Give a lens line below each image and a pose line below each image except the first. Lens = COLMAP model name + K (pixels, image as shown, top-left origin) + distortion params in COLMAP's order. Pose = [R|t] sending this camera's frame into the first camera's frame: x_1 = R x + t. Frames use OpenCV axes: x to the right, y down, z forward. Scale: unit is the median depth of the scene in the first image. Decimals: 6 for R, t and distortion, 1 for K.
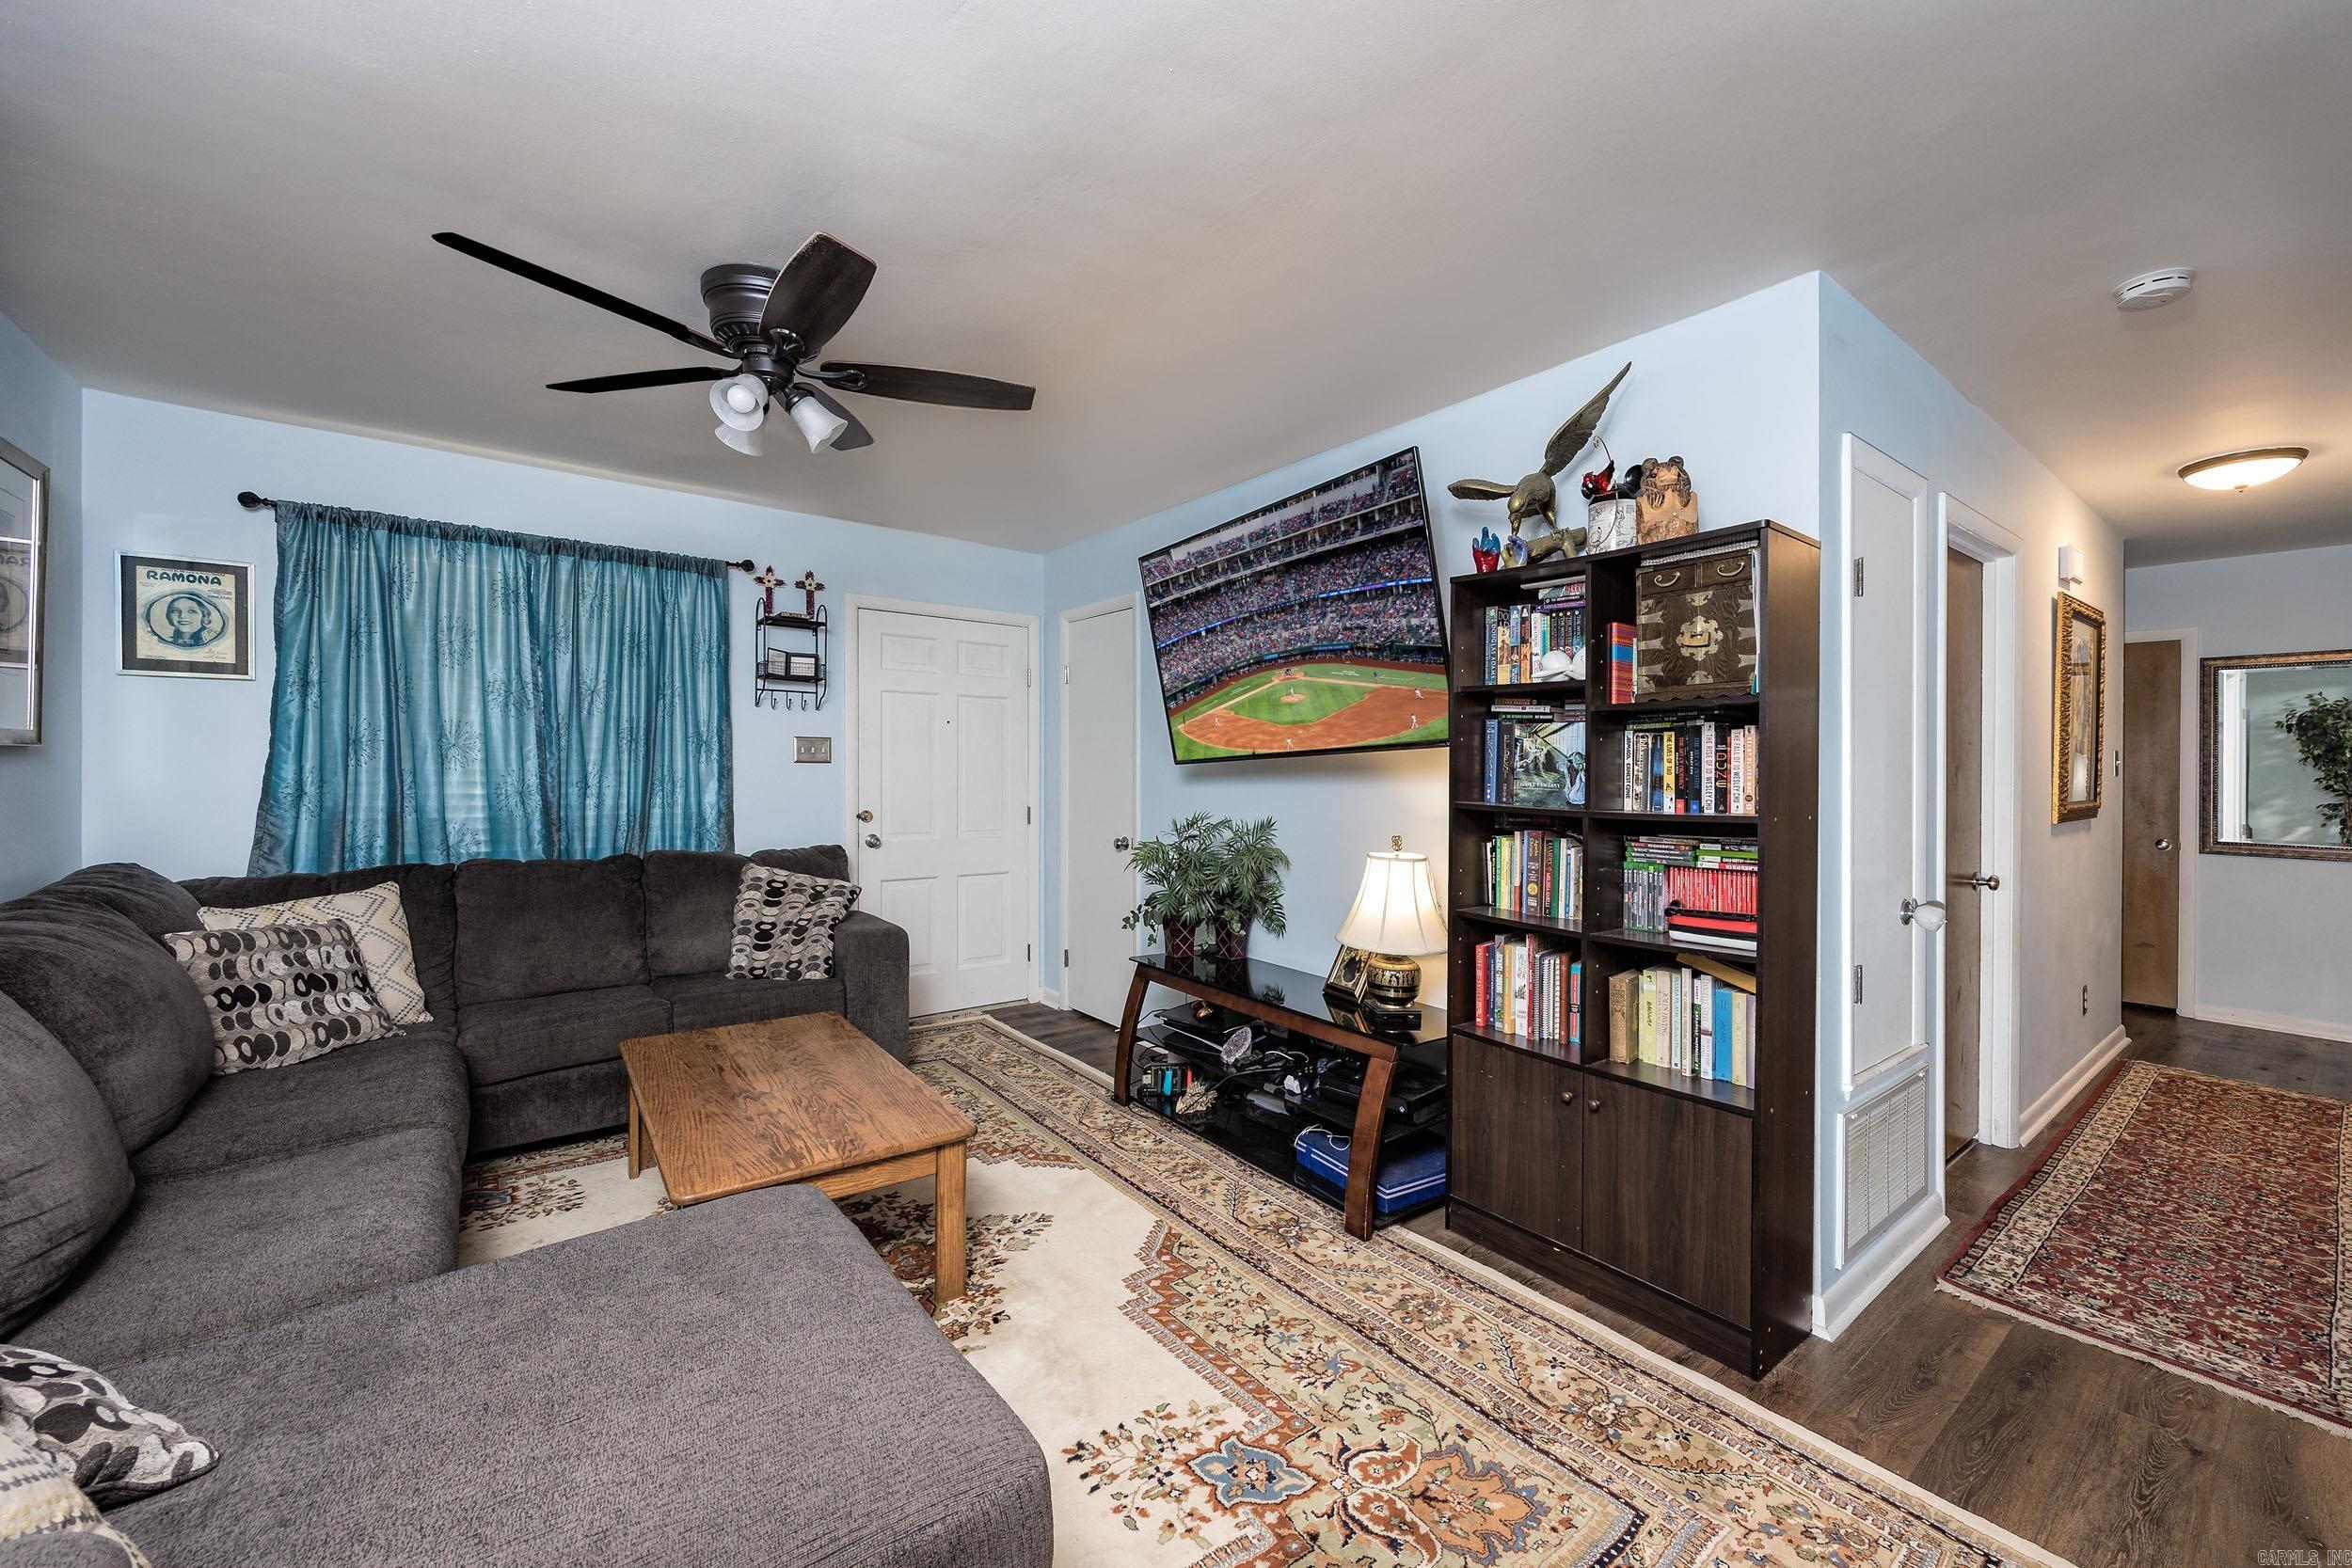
lens RADIAL K [[915.2, 0, 1176.0], [0, 915.2, 784.0], [0, 0, 1]] dist [-0.003513, -0.000156]
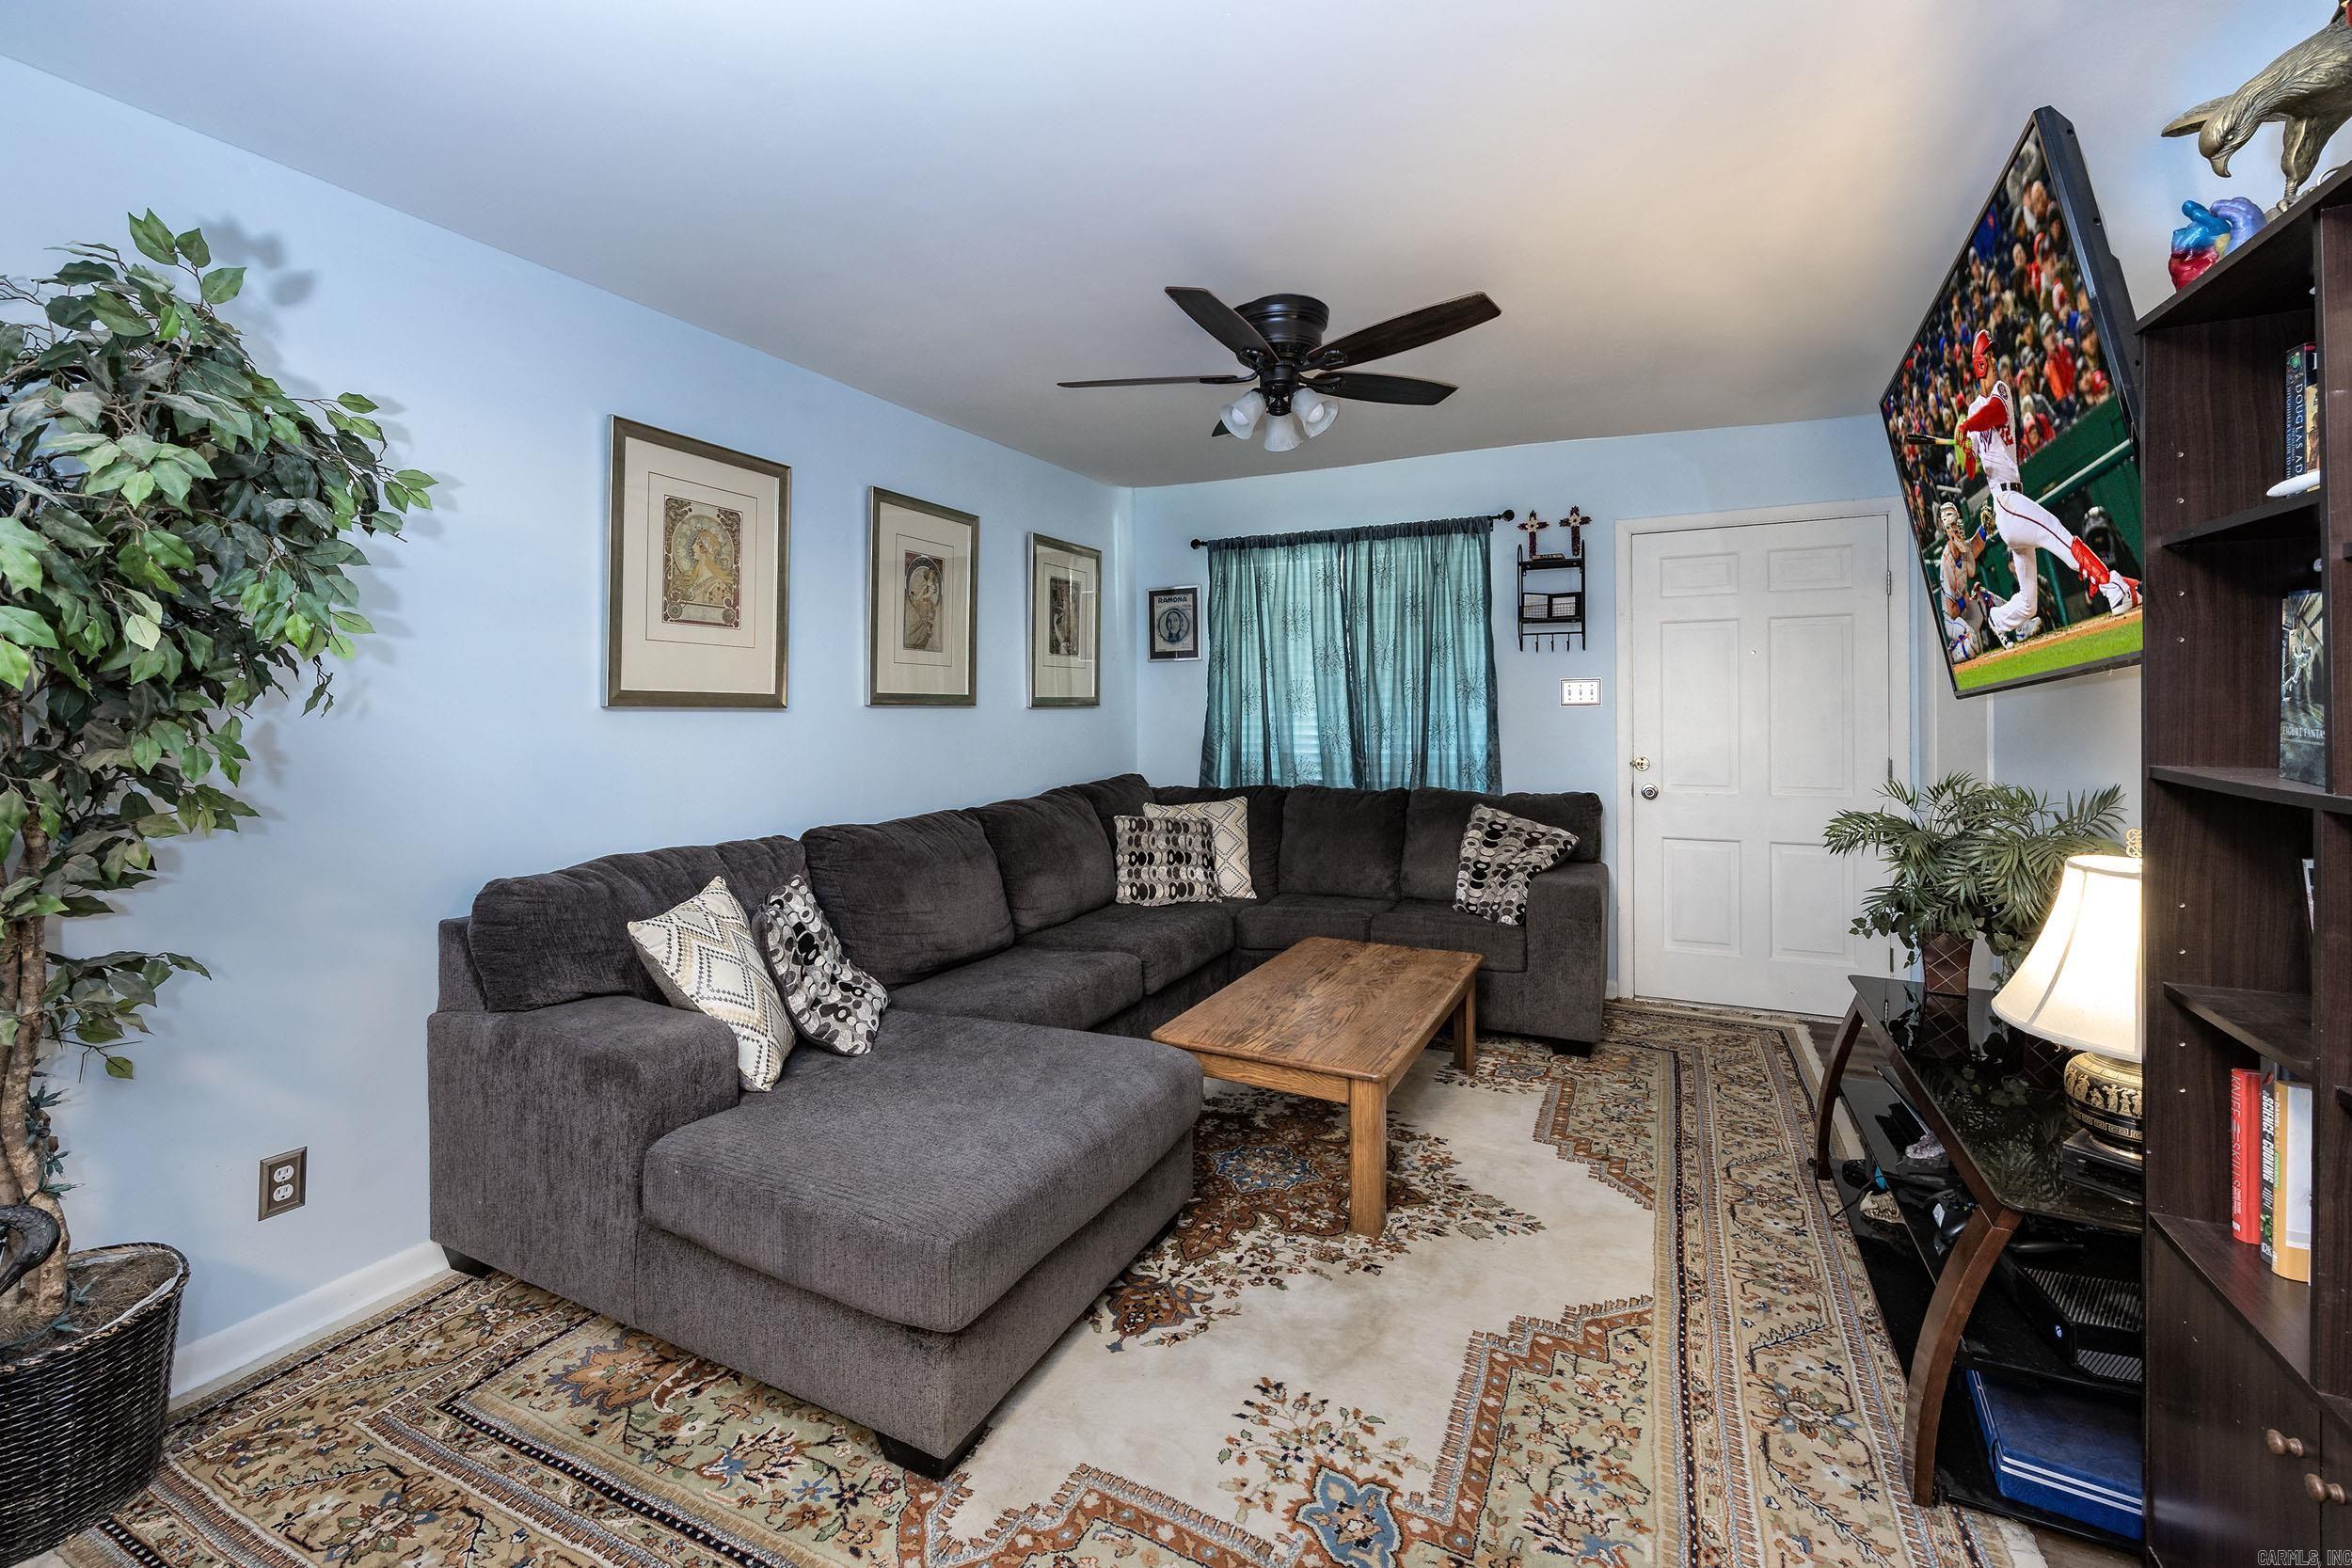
lens RADIAL K [[973.8, 0, 1177.2], [0, 973.8, 724.1], [0, 0, 1]] dist [0.000691, 0.000025]
pose [[0.445771, -0.001637, -0.895146, 0.444380], [-0.000988, 0.999997, -0.002321, -0.001638], [0.895147, 0.001919, 0.445768, 0.230546]]
